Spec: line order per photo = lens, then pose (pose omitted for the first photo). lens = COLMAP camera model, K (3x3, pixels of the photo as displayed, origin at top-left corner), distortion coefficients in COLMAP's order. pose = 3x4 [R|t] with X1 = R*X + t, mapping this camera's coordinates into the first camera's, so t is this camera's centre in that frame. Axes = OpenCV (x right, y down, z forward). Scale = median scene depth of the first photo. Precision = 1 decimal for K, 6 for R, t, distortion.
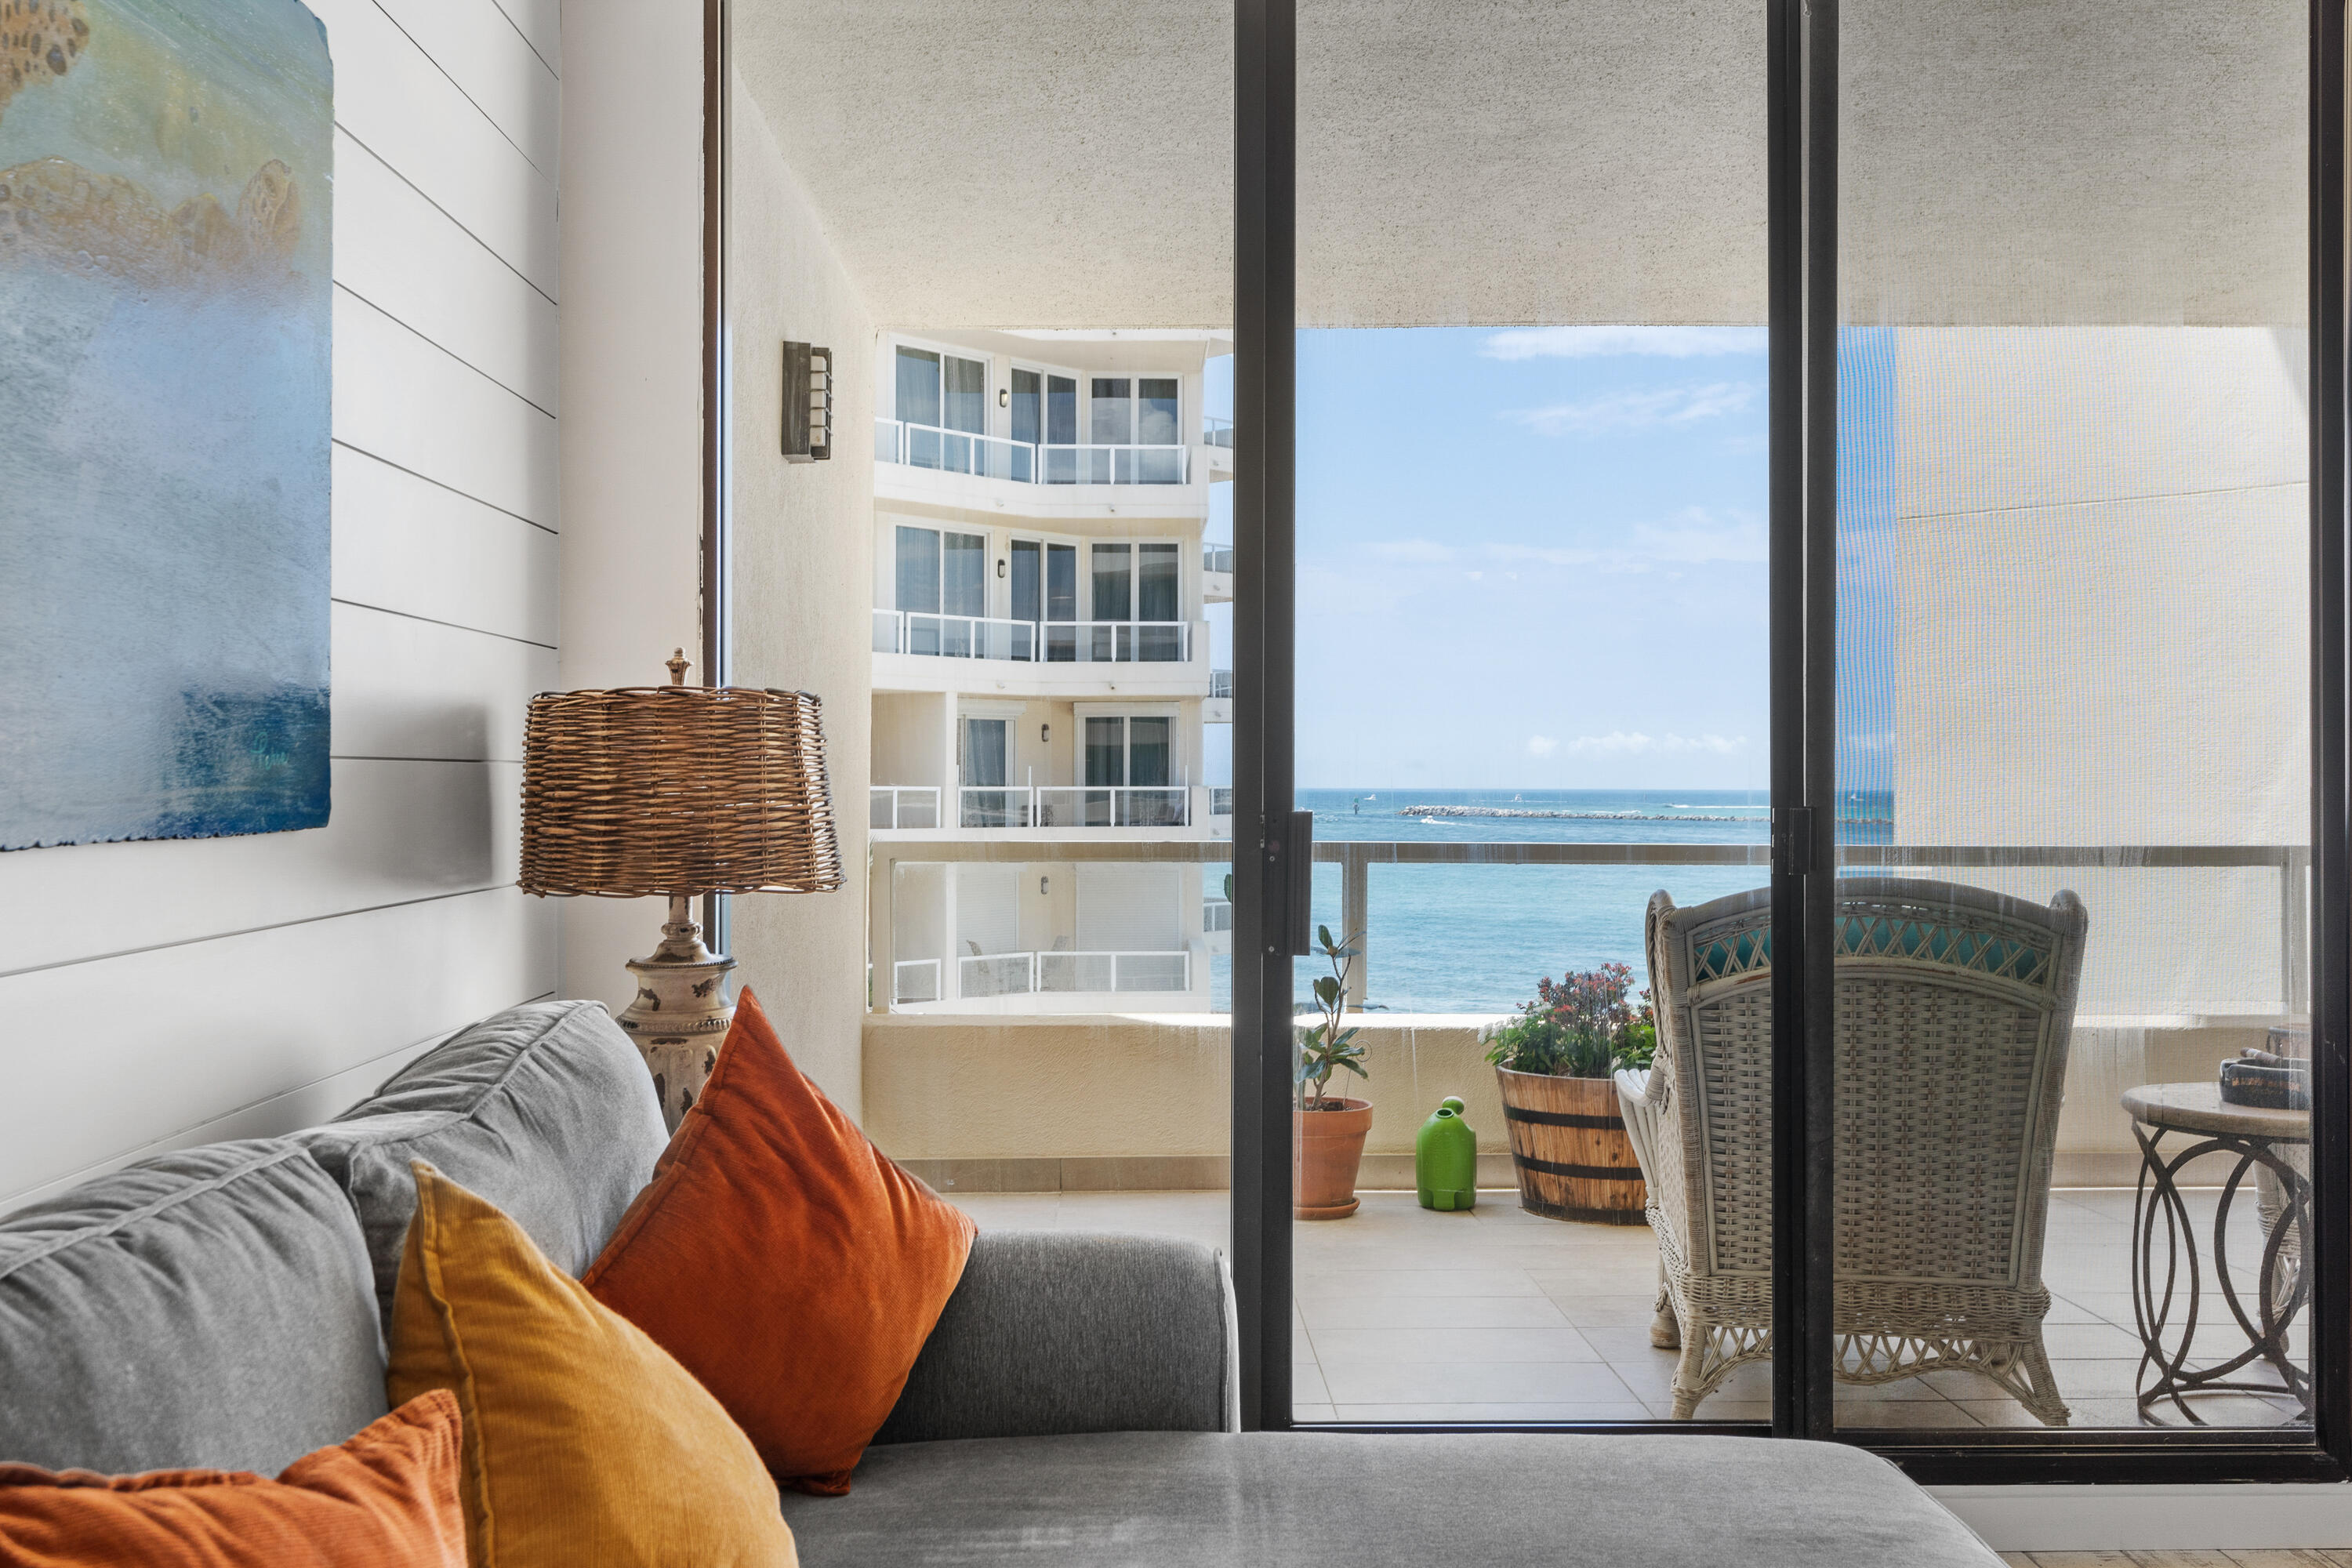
lens RADIAL K [[2085.1, 0, 1161.2], [0, 2085.1, 792.0], [0, 0, 1]] dist [0.009234, 0.004382]
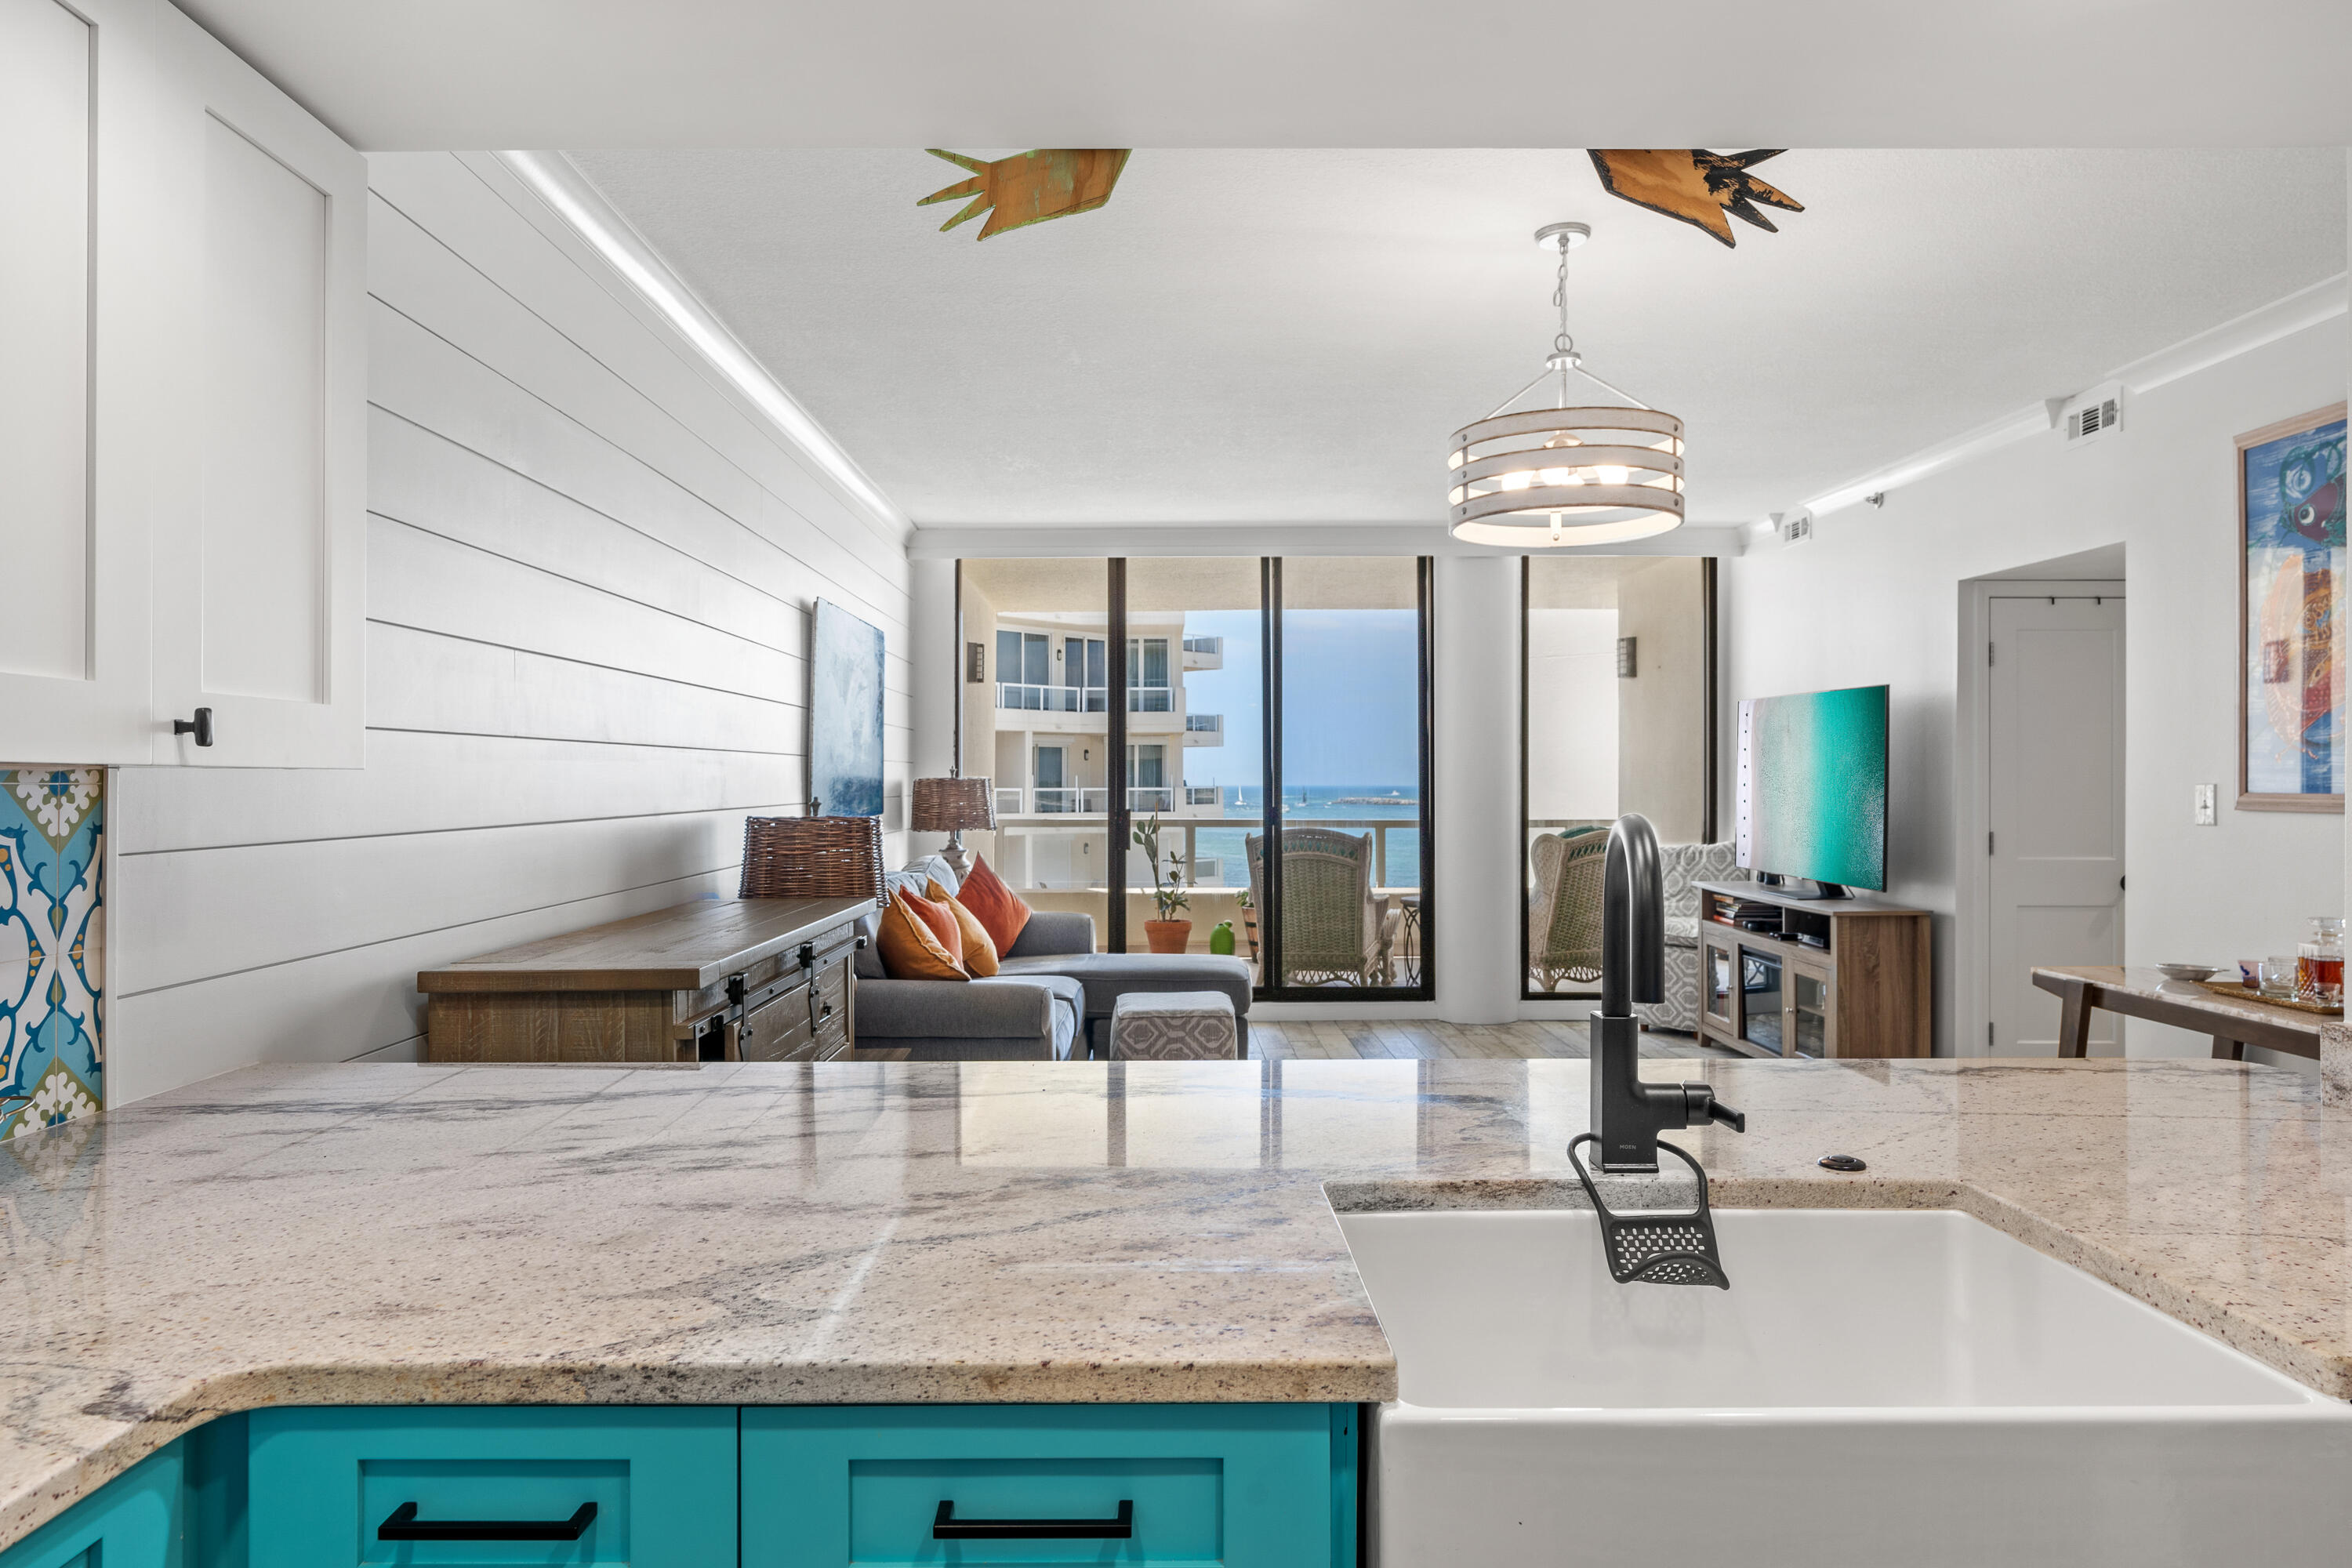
lens RADIAL K [[1417.7, 0, 1165.1], [0, 1417.7, 783.8], [0, 0, 1]] dist [-0.001440, 0.003513]
pose [[0.999984, -0.002477, -0.005024, 0.098775], [0.002461, 0.999992, -0.003169, -0.017045], [0.005032, 0.003157, 0.999982, -0.939952]]
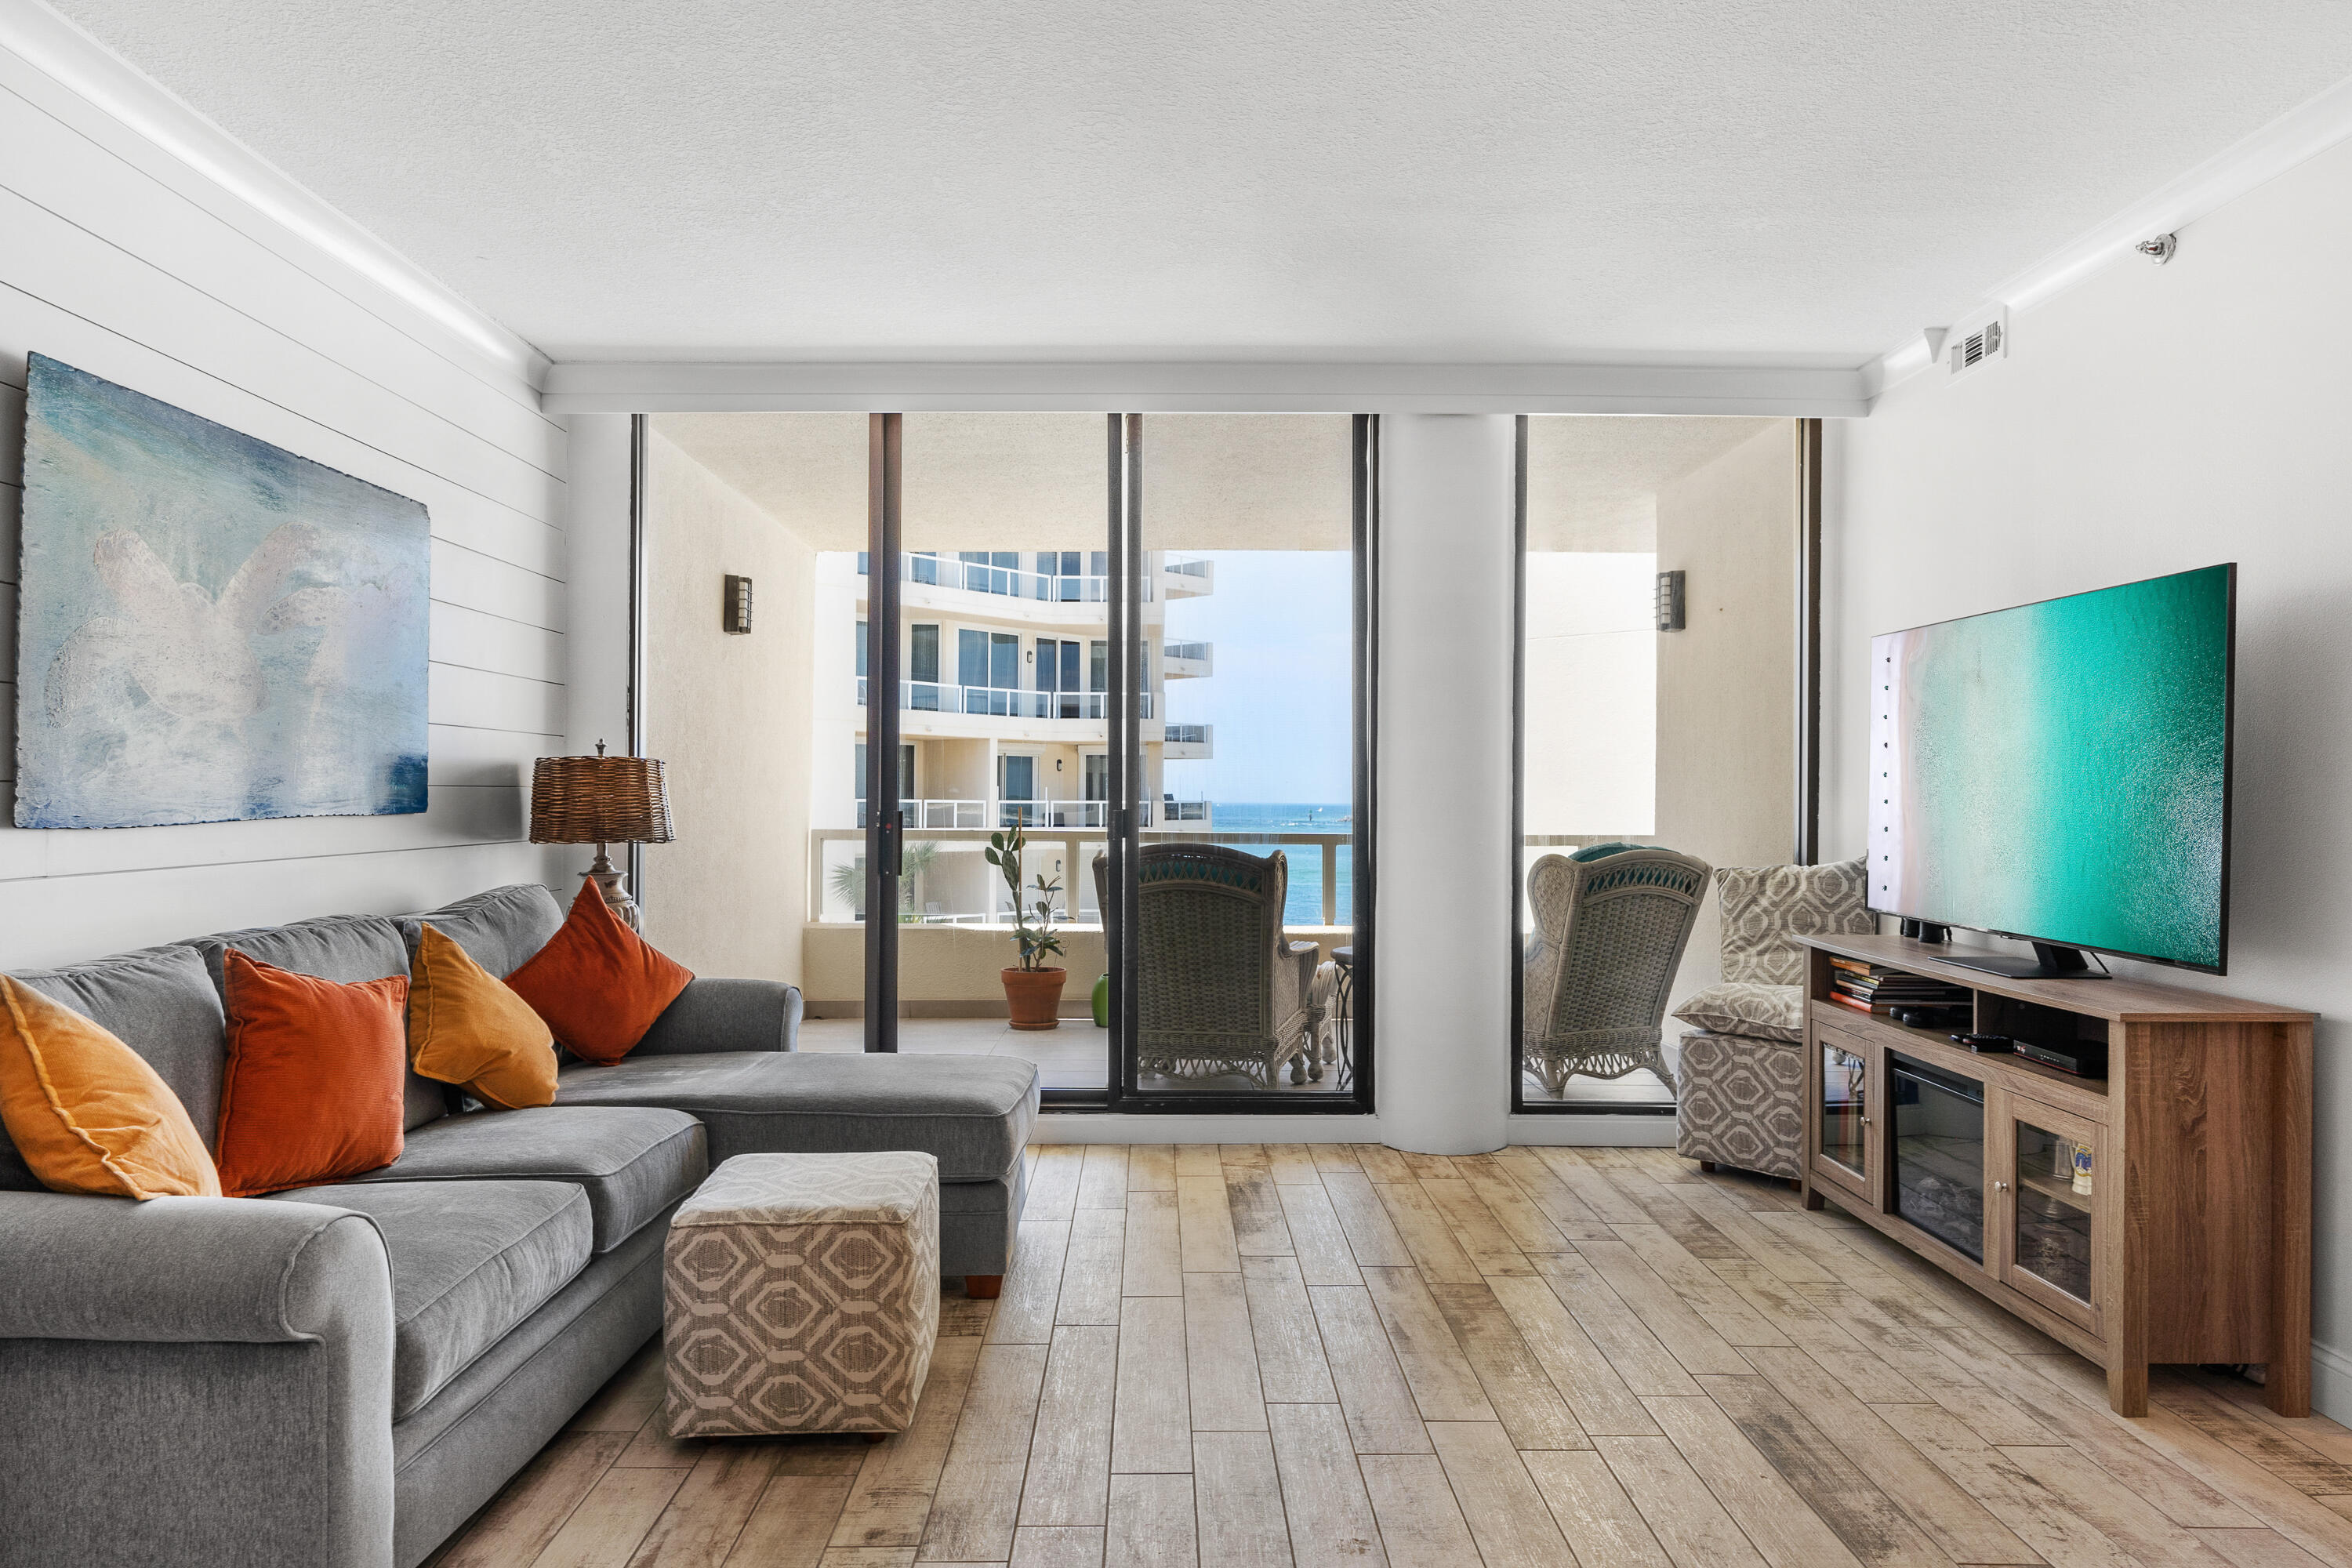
lens RADIAL K [[1433.7, 0, 1158.2], [0, 1433.7, 794.8], [0, 0, 1]] dist [0.001168, 0.001520]
pose [[0.999915, 0.004360, -0.012247, 0.252304], [-0.004446, 0.999966, -0.006932, 0.001431], [0.012217, 0.006986, 0.999901, -0.365258]]
